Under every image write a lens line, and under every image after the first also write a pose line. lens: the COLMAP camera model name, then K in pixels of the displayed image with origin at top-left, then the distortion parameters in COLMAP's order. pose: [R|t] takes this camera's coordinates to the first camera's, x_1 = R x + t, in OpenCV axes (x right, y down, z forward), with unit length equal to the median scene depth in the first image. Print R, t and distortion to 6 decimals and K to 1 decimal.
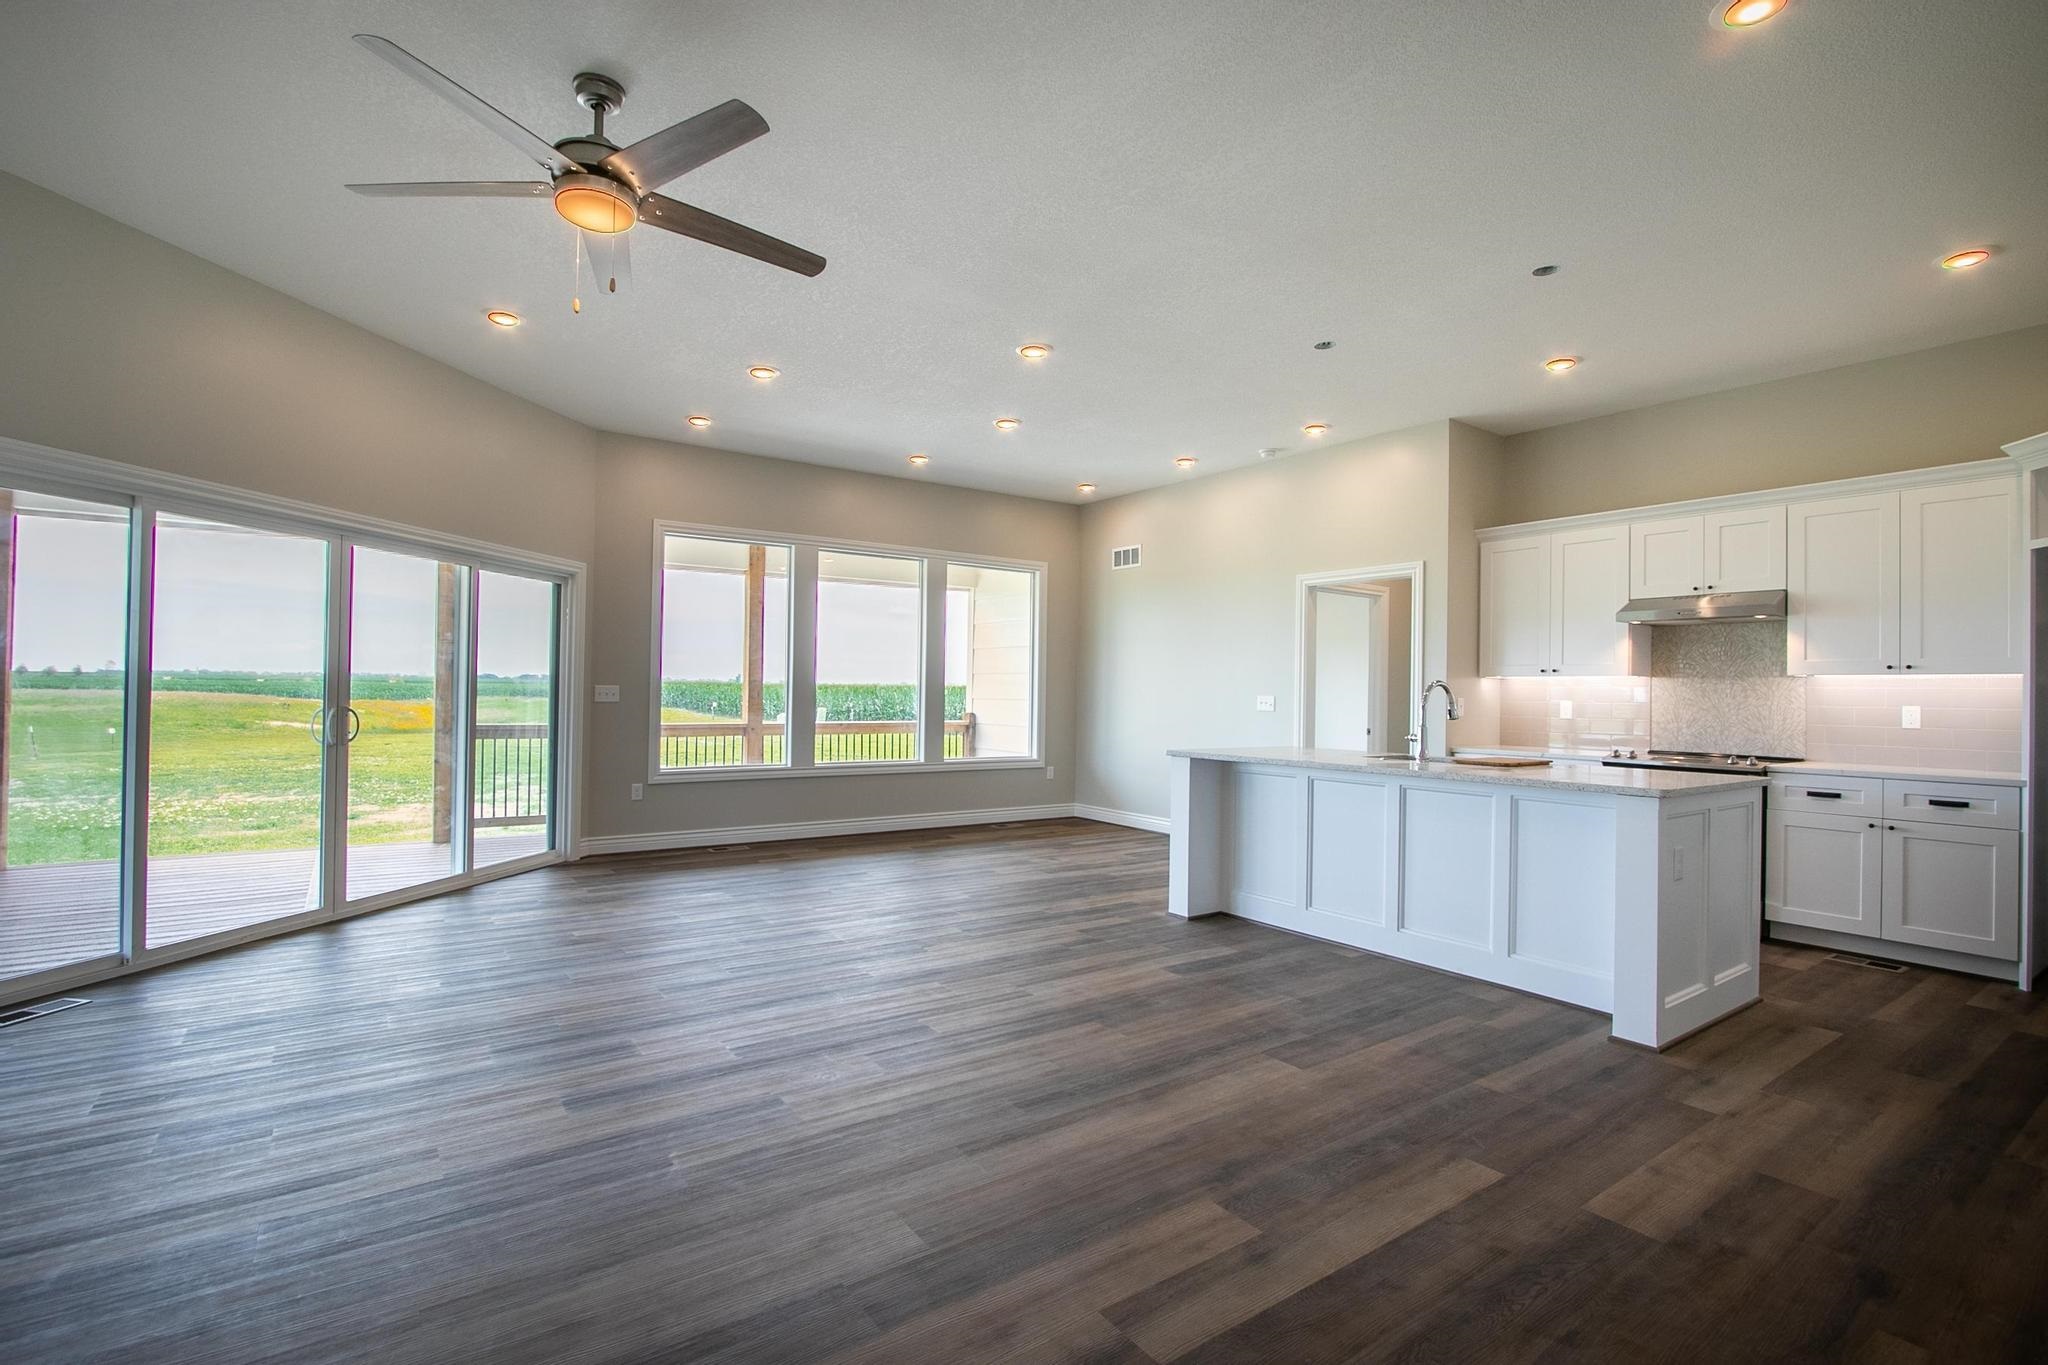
lens RADIAL K [[941.8, 0, 1022.3], [0, 941.8, 689.8], [0, 0, 1]] dist [-0.012052, -0.000368]
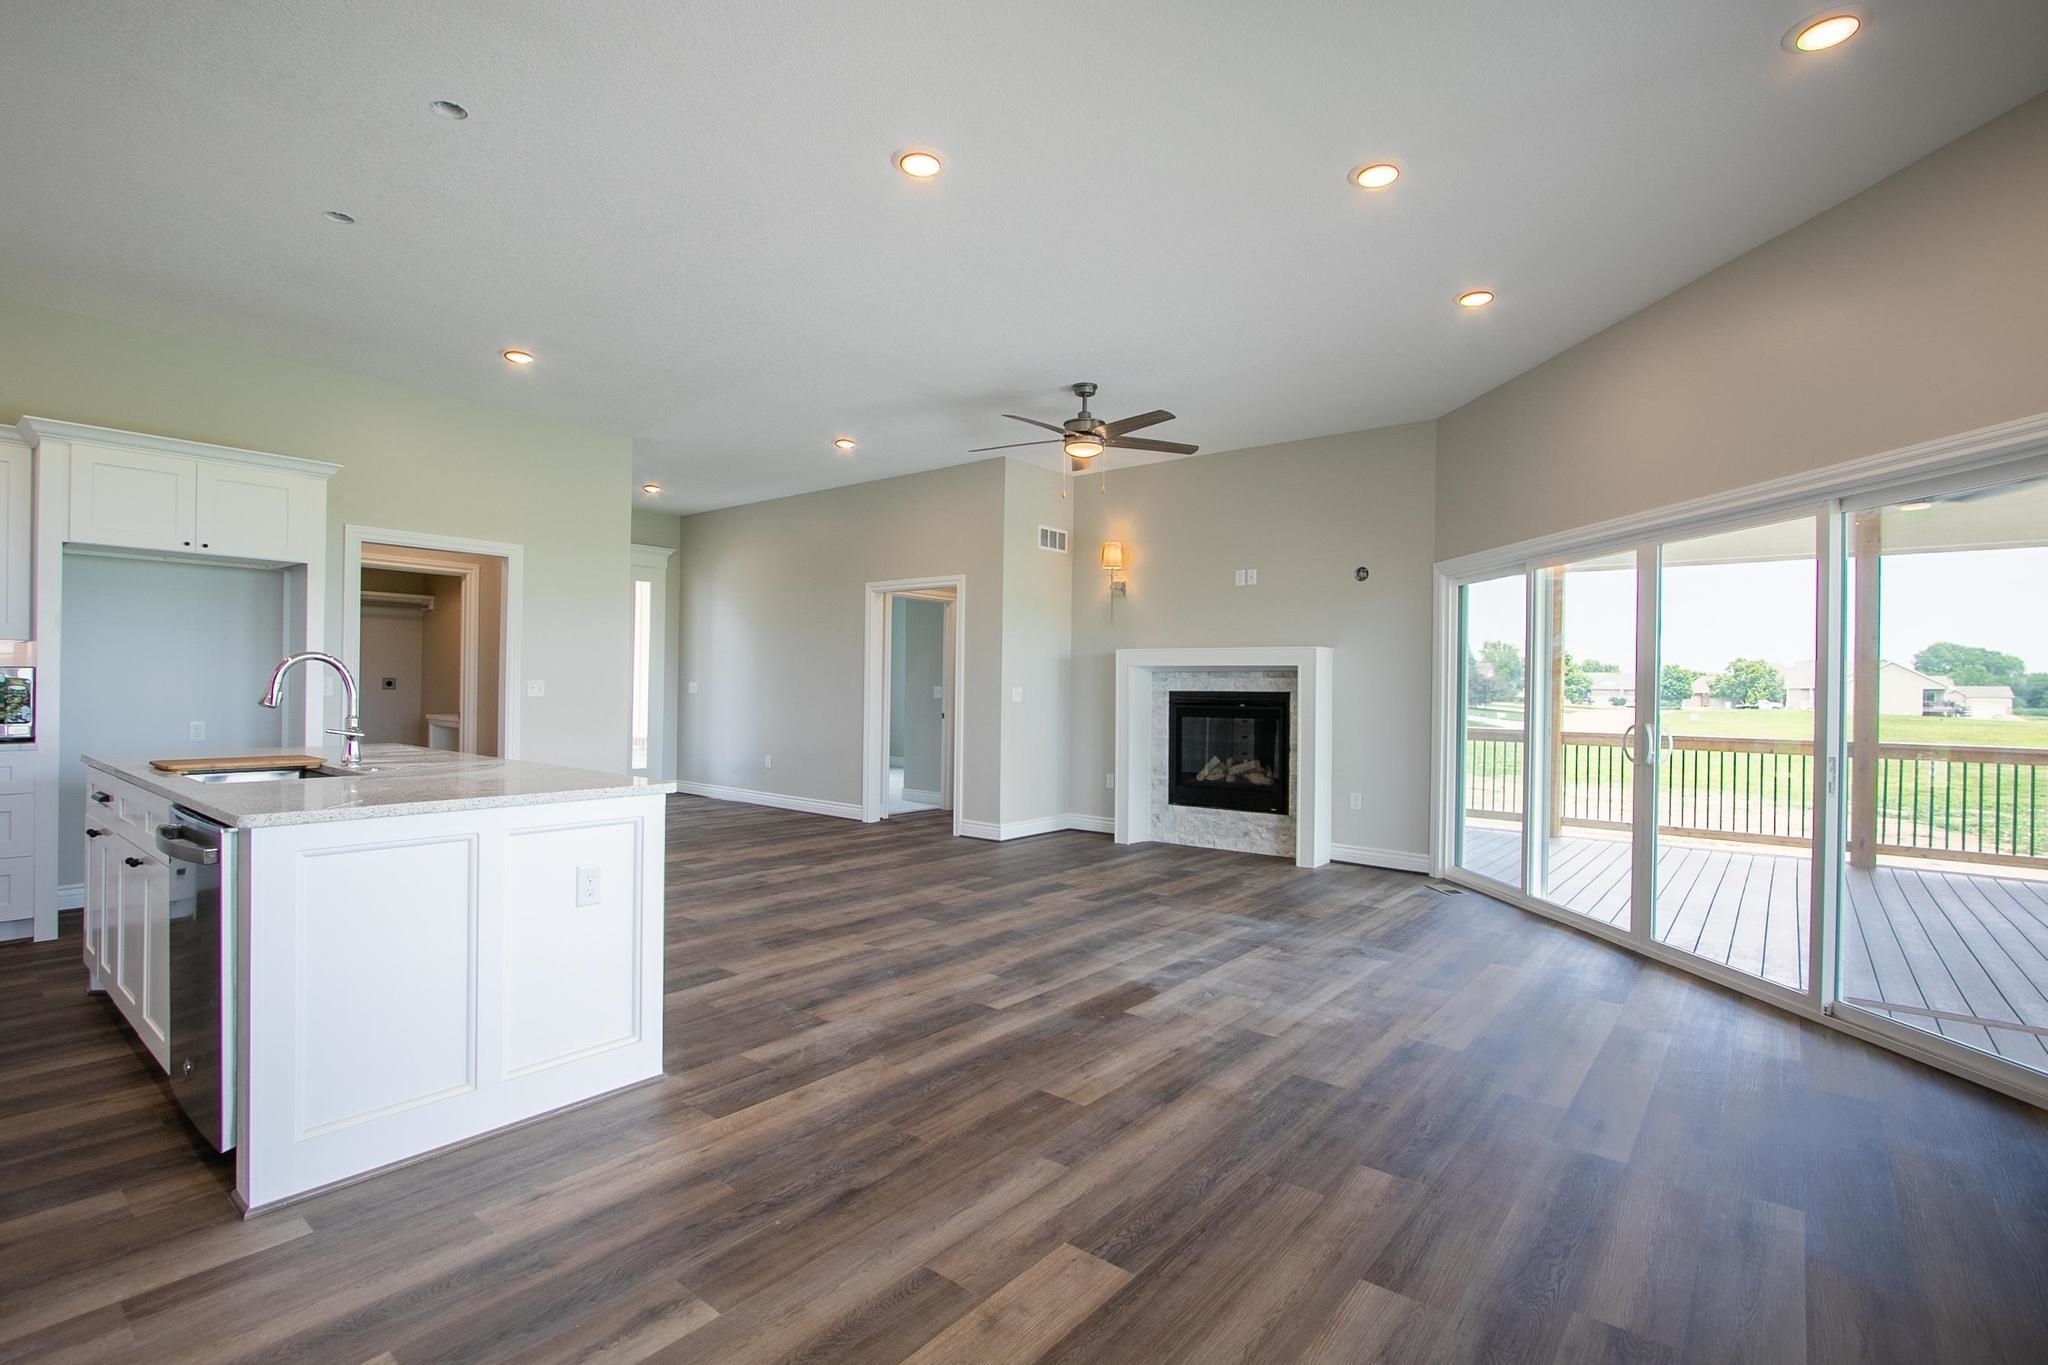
lens RADIAL K [[941.8, 0, 1010.1], [0, 941.8, 686.5], [0, 0, 1]] dist [-0.012052, -0.000368]
pose [[-0.966209, -0.030337, -0.255968, 0.125175], [-0.028548, 0.999535, -0.010703, 0.007919], [0.256174, -0.003035, -0.966626, 1.875171]]
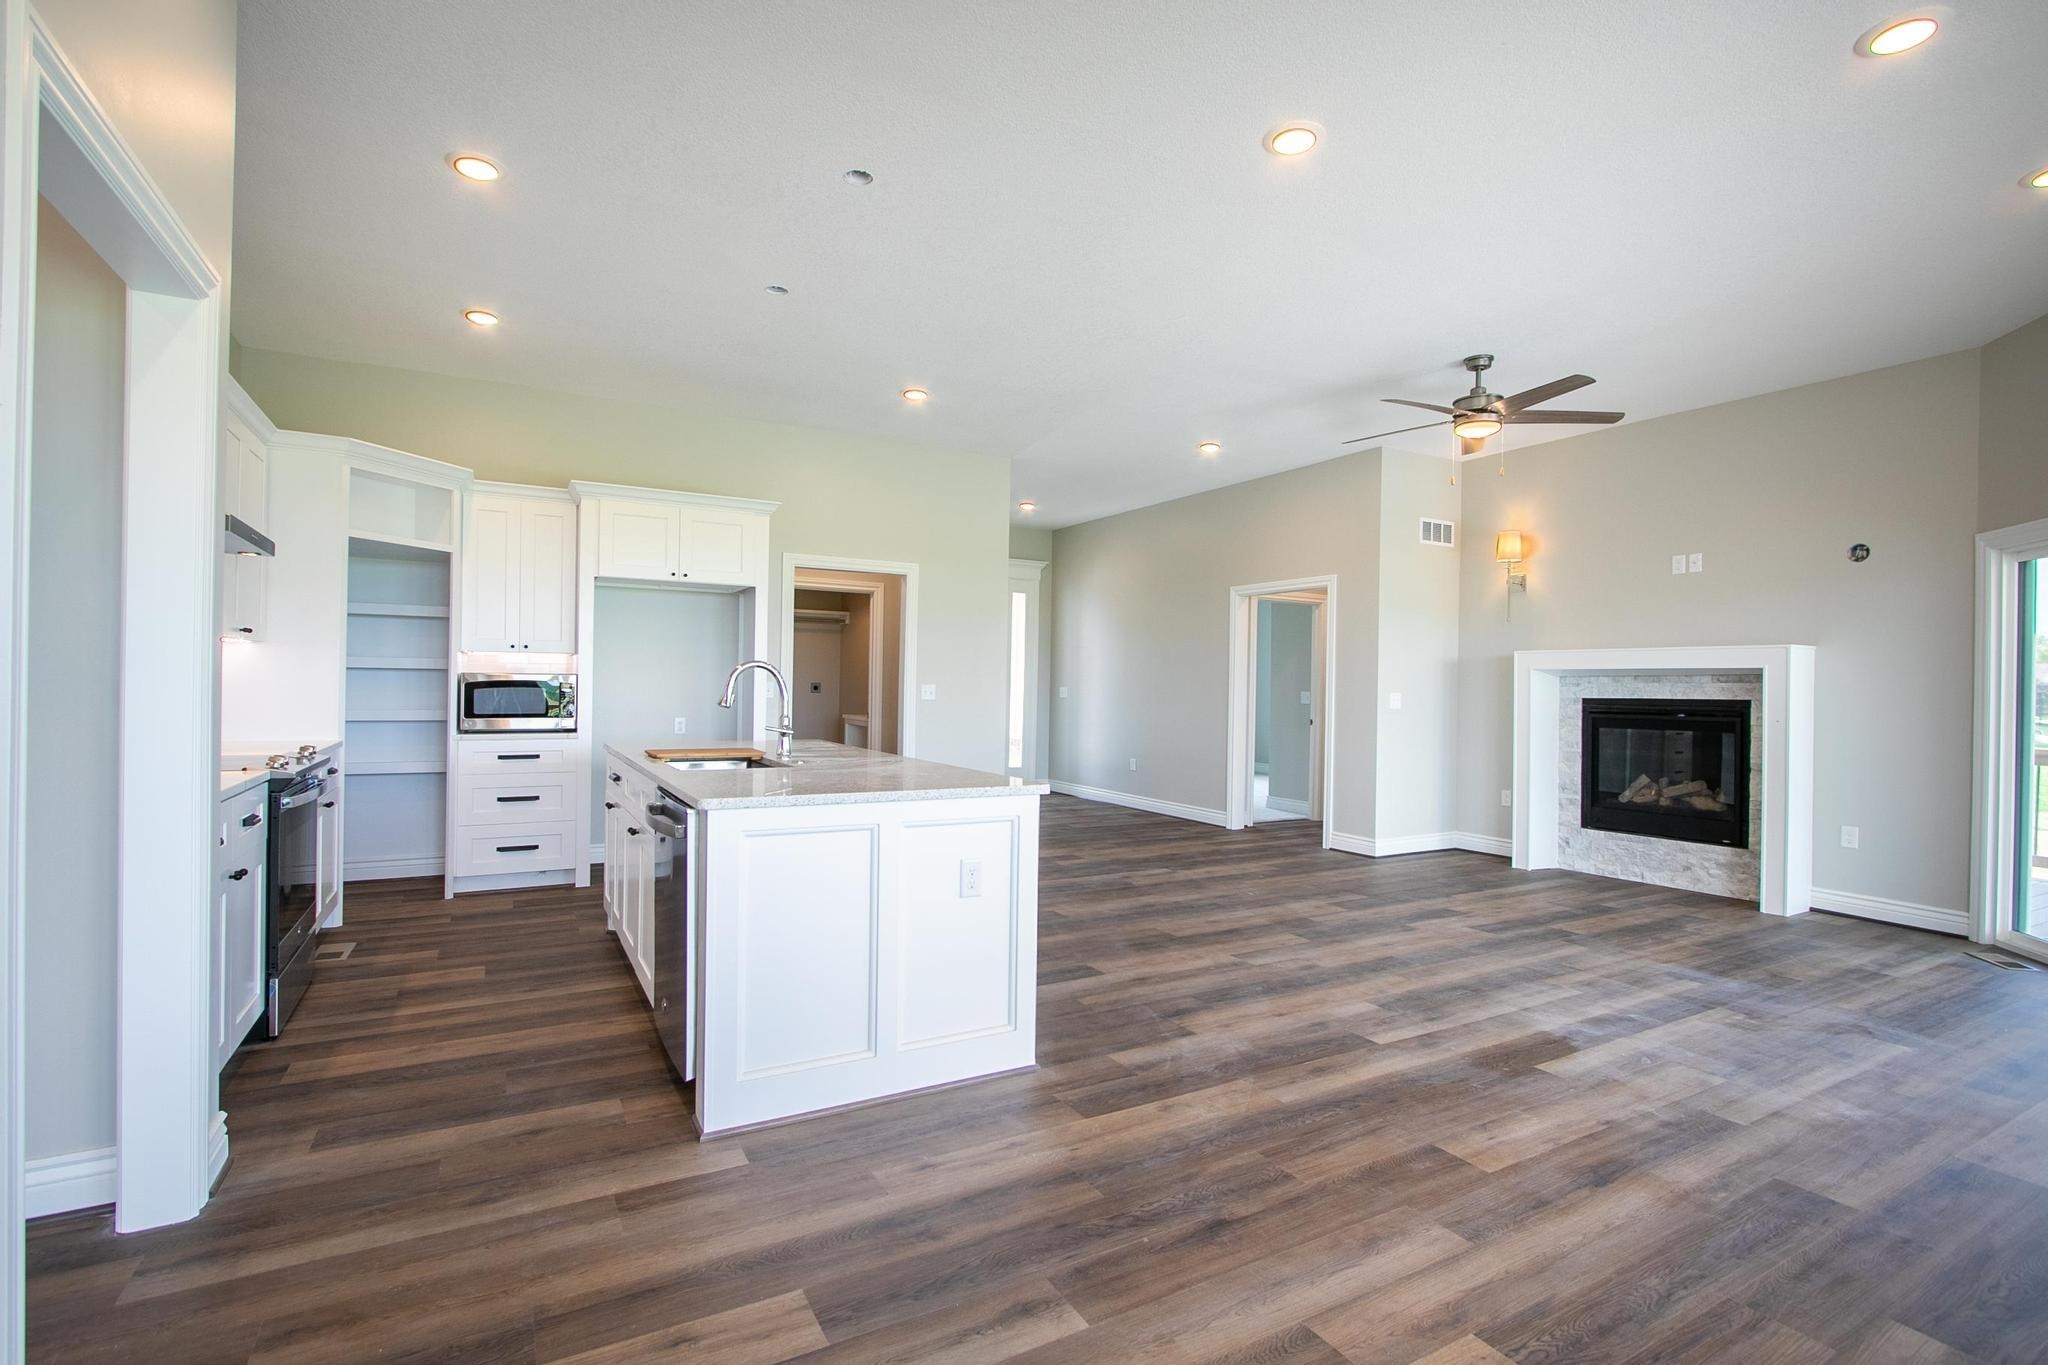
lens RADIAL K [[941.8, 0, 1025.8], [0, 941.8, 686.2], [0, 0, 1]] dist [-0.012052, -0.000368]
pose [[-0.993795, -0.033173, 0.106162, 0.127371], [-0.033895, 0.999413, -0.005001, 0.008125], [-0.105934, -0.008569, -0.994336, 1.859271]]
